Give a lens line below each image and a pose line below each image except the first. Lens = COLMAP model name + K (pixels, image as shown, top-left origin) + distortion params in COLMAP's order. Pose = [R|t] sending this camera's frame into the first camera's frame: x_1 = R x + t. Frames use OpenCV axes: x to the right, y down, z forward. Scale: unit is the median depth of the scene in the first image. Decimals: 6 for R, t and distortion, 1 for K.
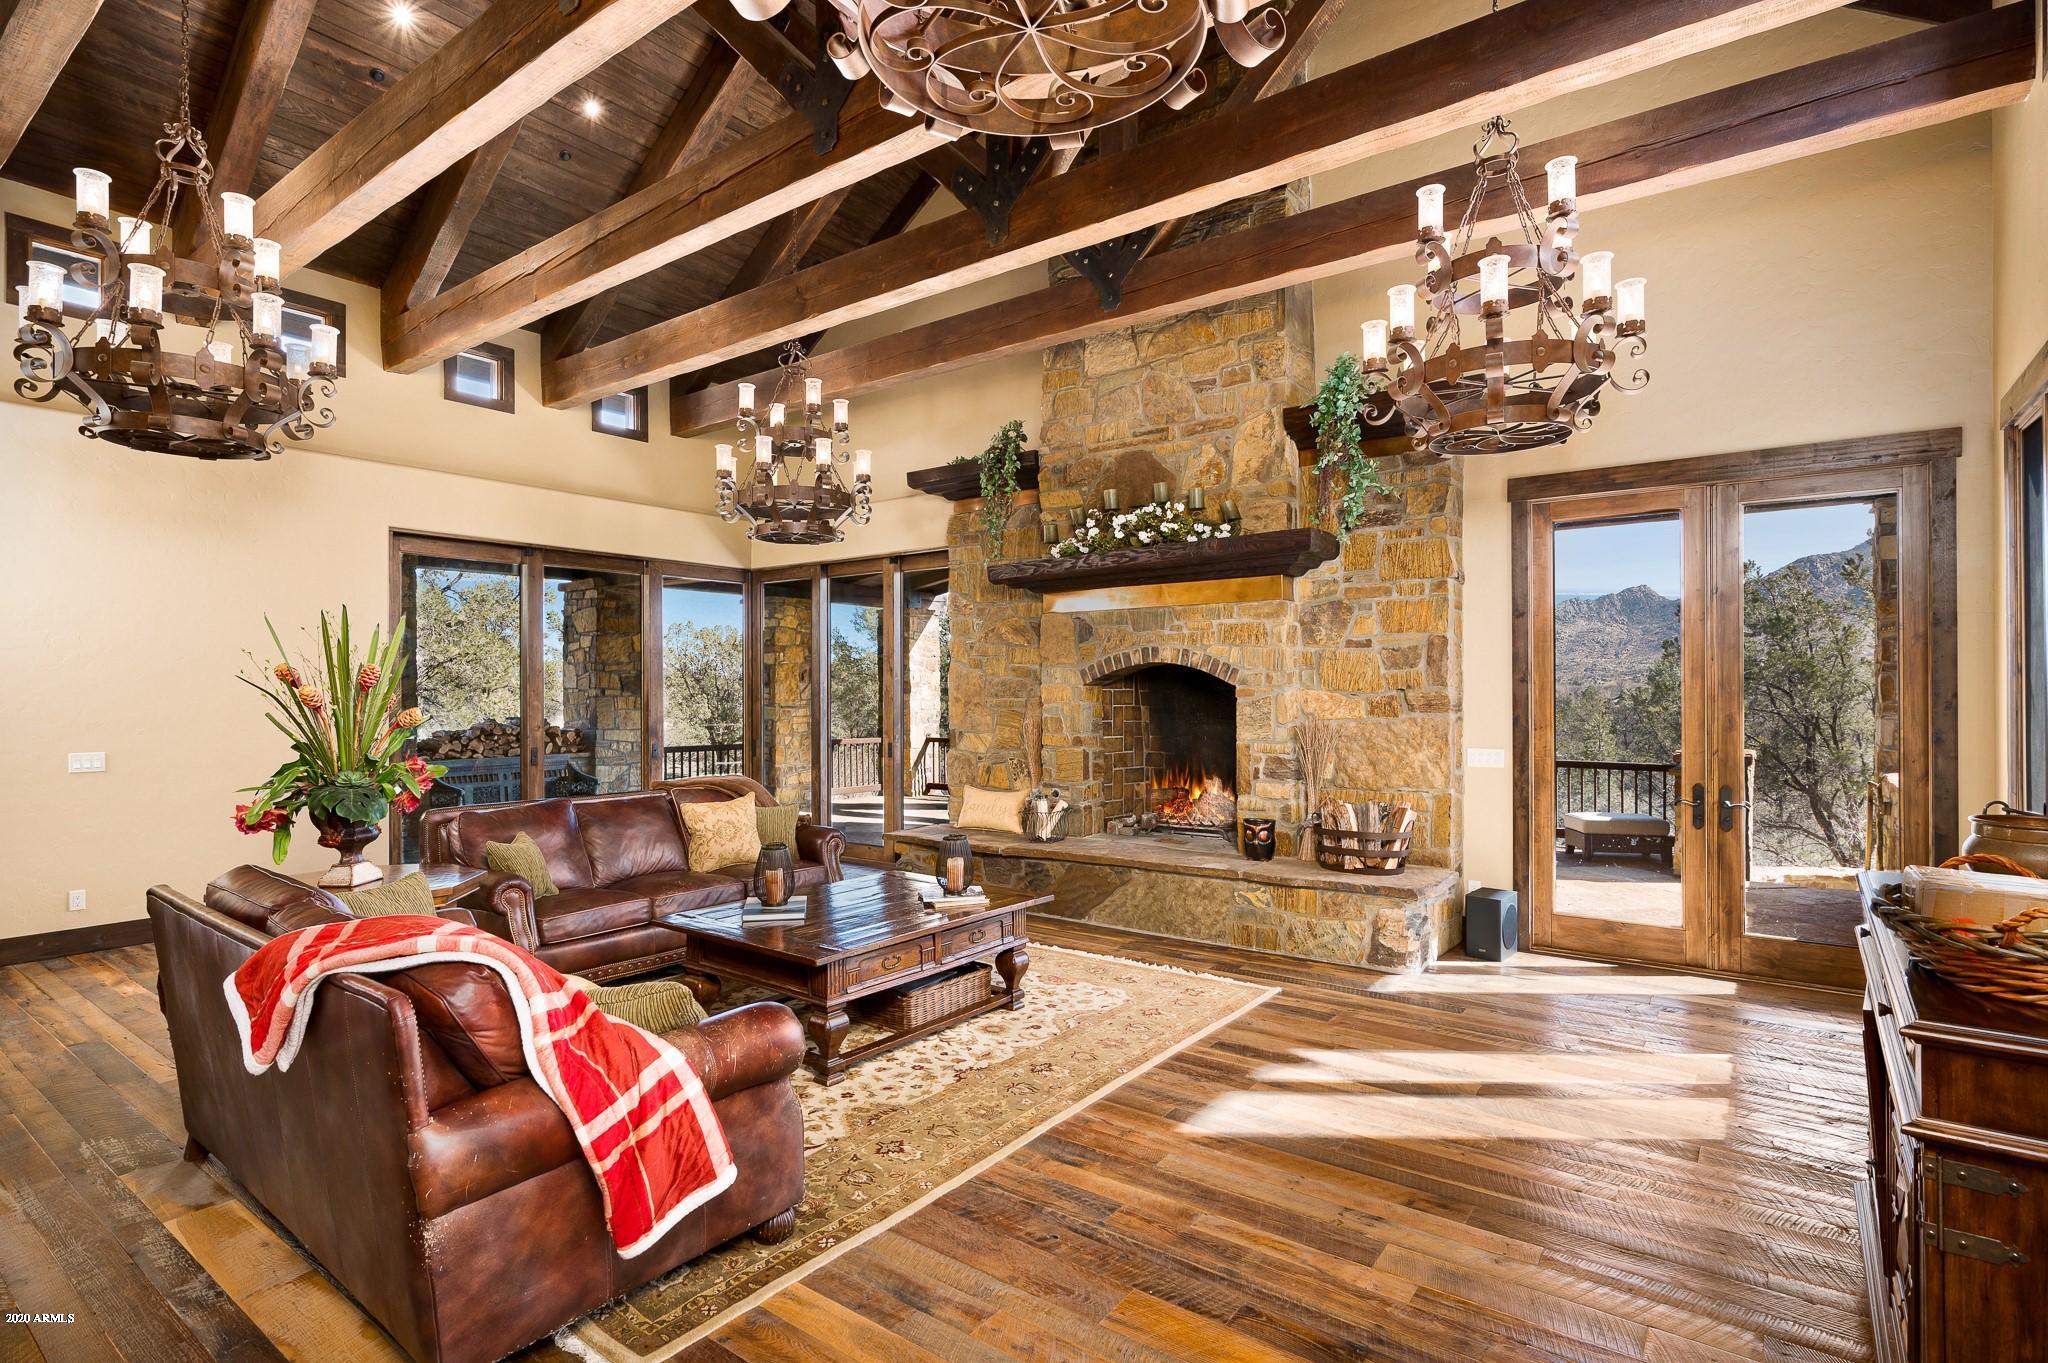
lens RADIAL K [[1011.6, 0, 1015.9], [0, 1011.6, 685.0], [0, 0, 1]] dist [-0.003205, -0.000127]
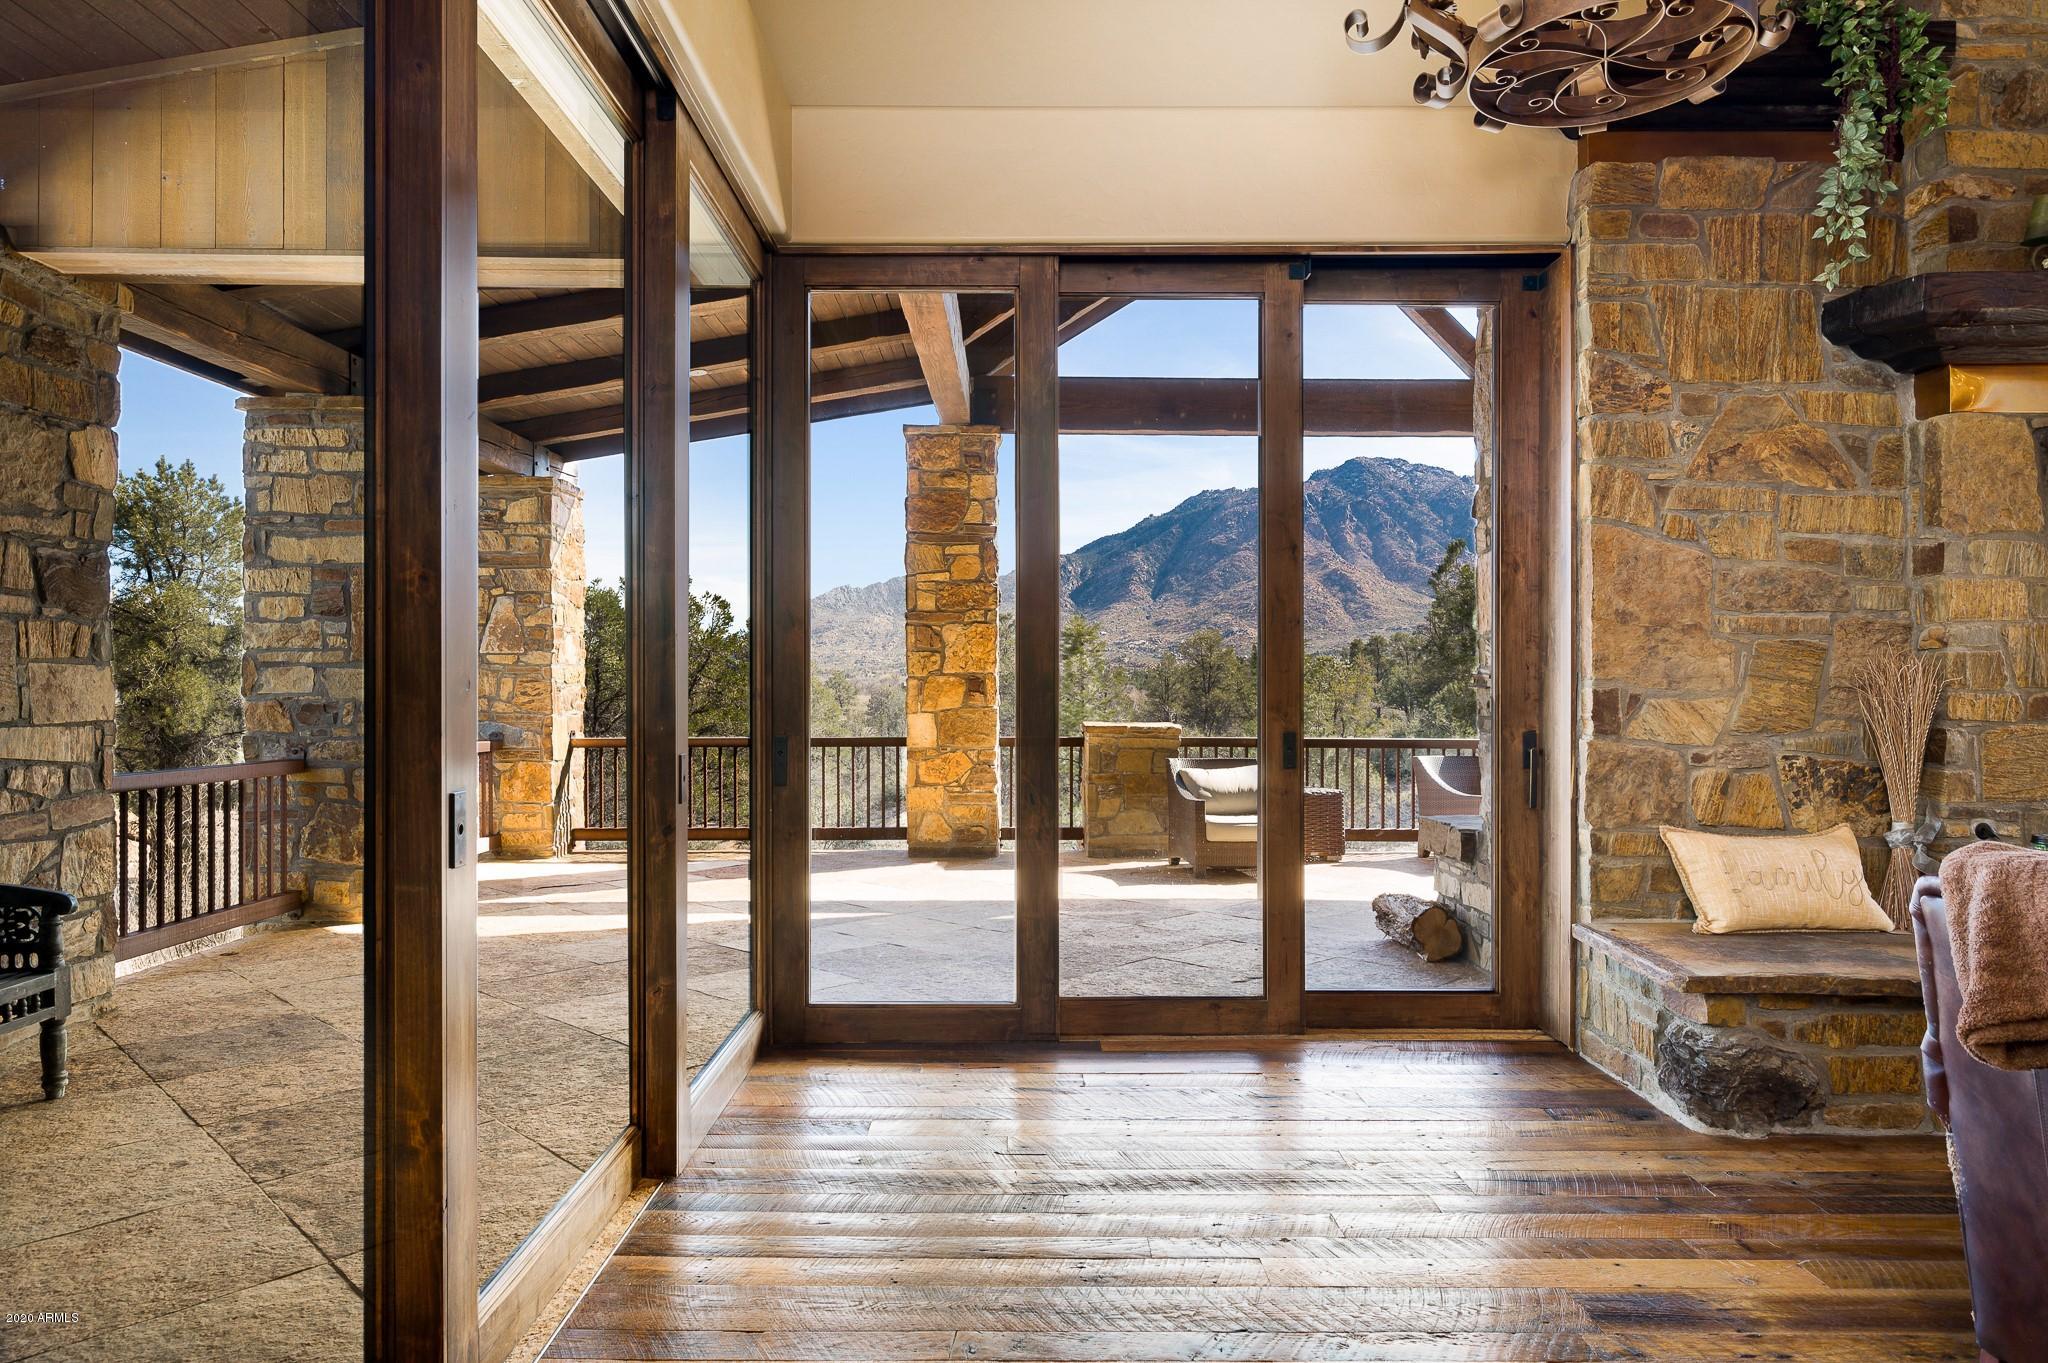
lens RADIAL K [[1195.7, 0, 1024.0], [0, 1195.7, 681.5], [0, 0, 1]] dist [0.000353, -0.001795]
pose [[0.798796, 0.005752, 0.601575, -0.682581], [-0.006997, 0.999975, -0.000270, 0.053475], [-0.601562, -0.003993, 0.798816, 0.964851]]
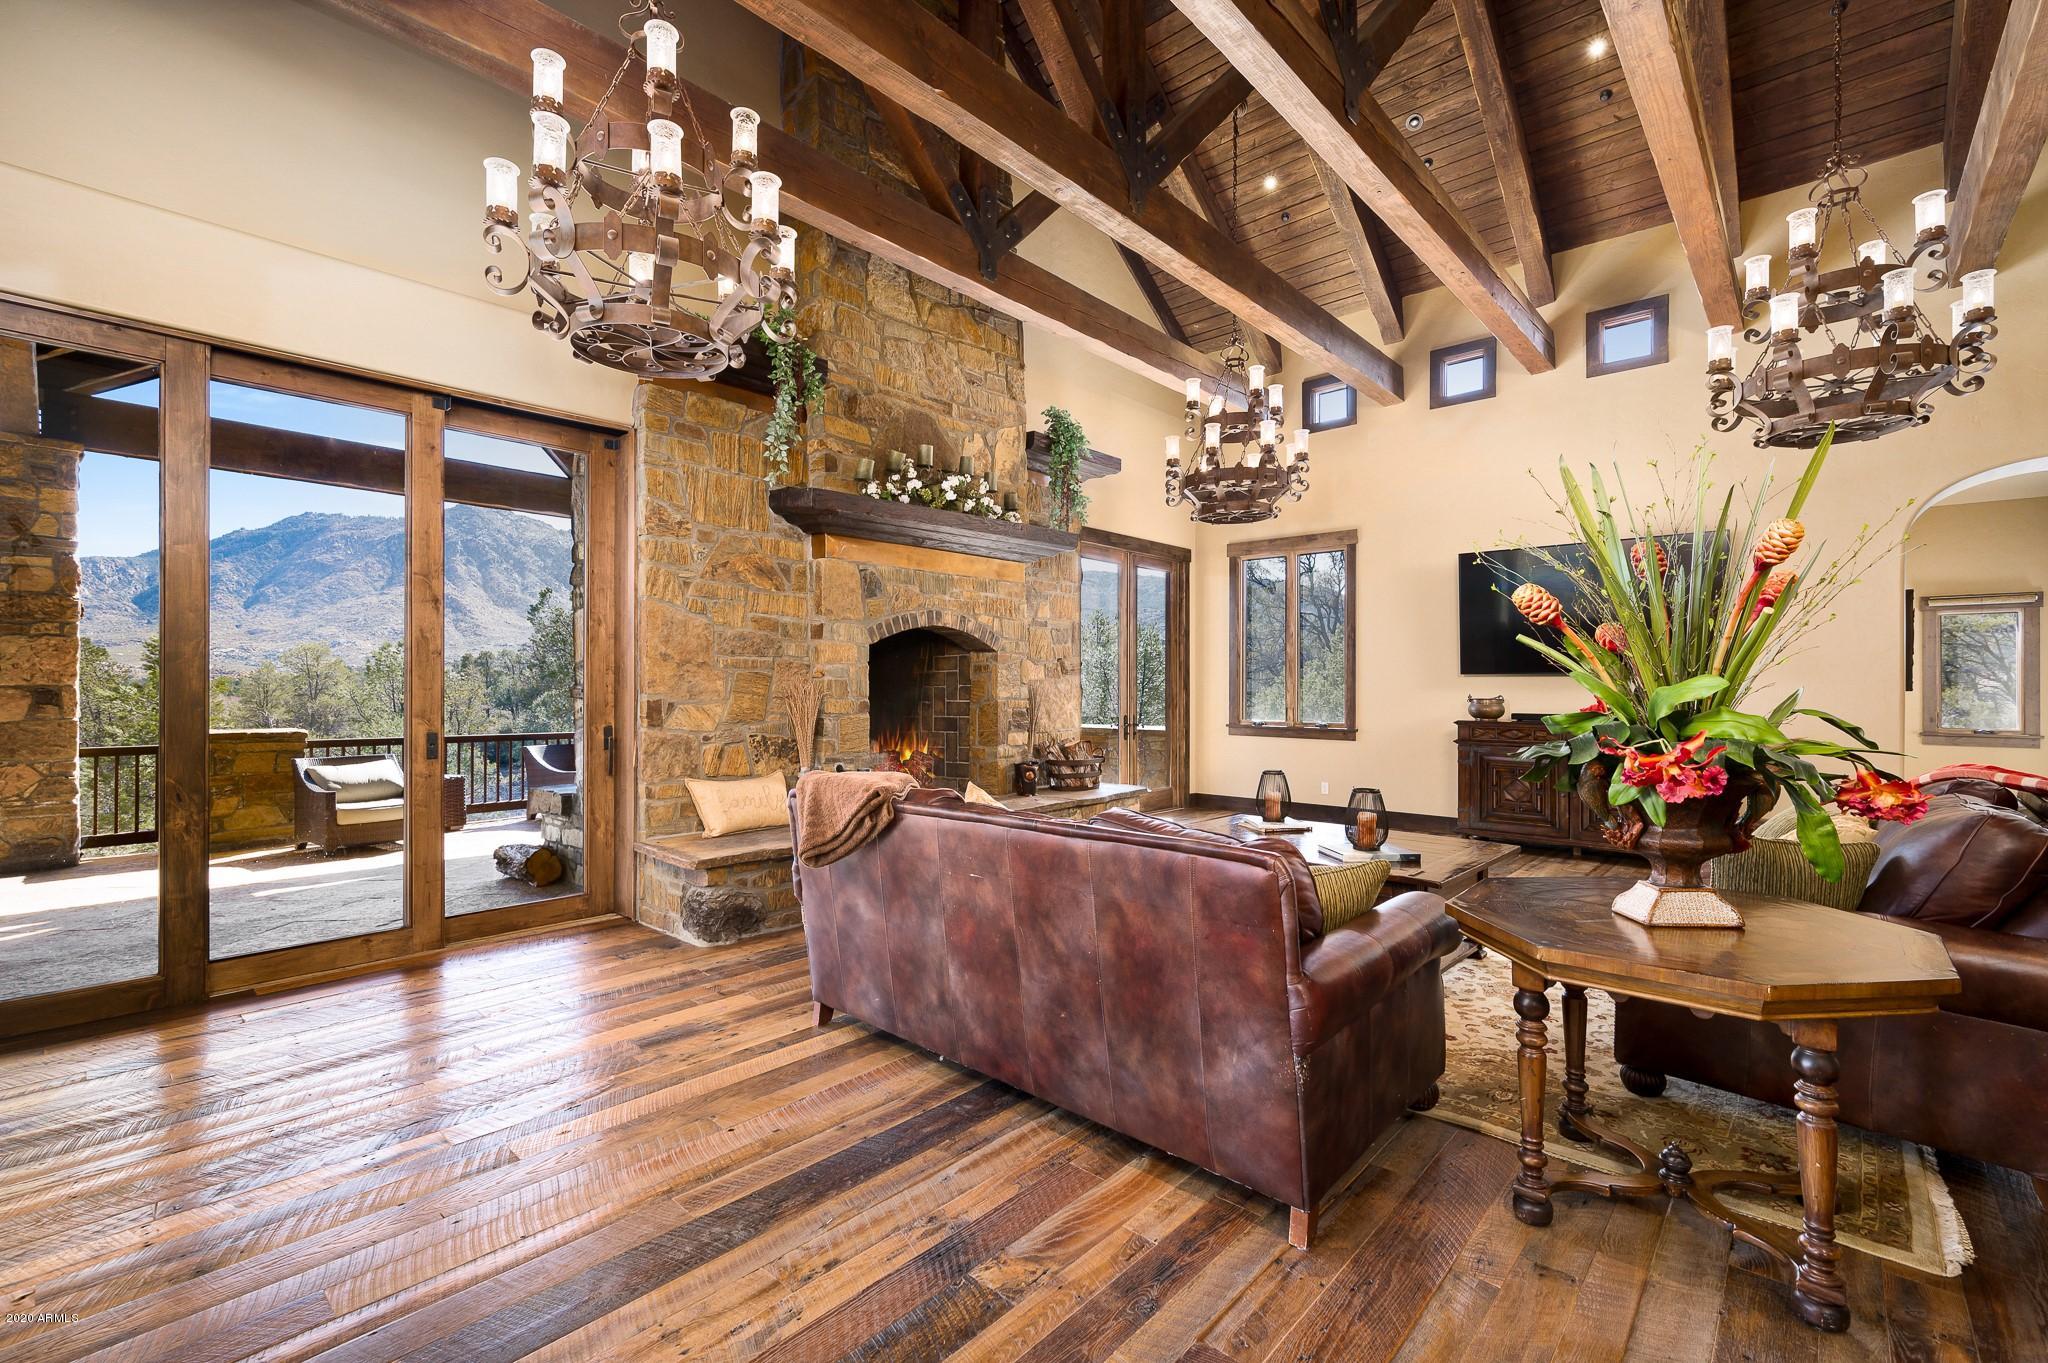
lens RADIAL K [[886.6, 0, 1024.0], [0, 886.6, 681.5], [0, 0, 1]] dist [0.001043, -0.000252]
pose [[0.090407, 0.010739, 0.995847, -0.803225], [-0.003886, 0.999938, -0.010430, 0.046285], [-0.995897, -0.002927, 0.090443, 0.891348]]
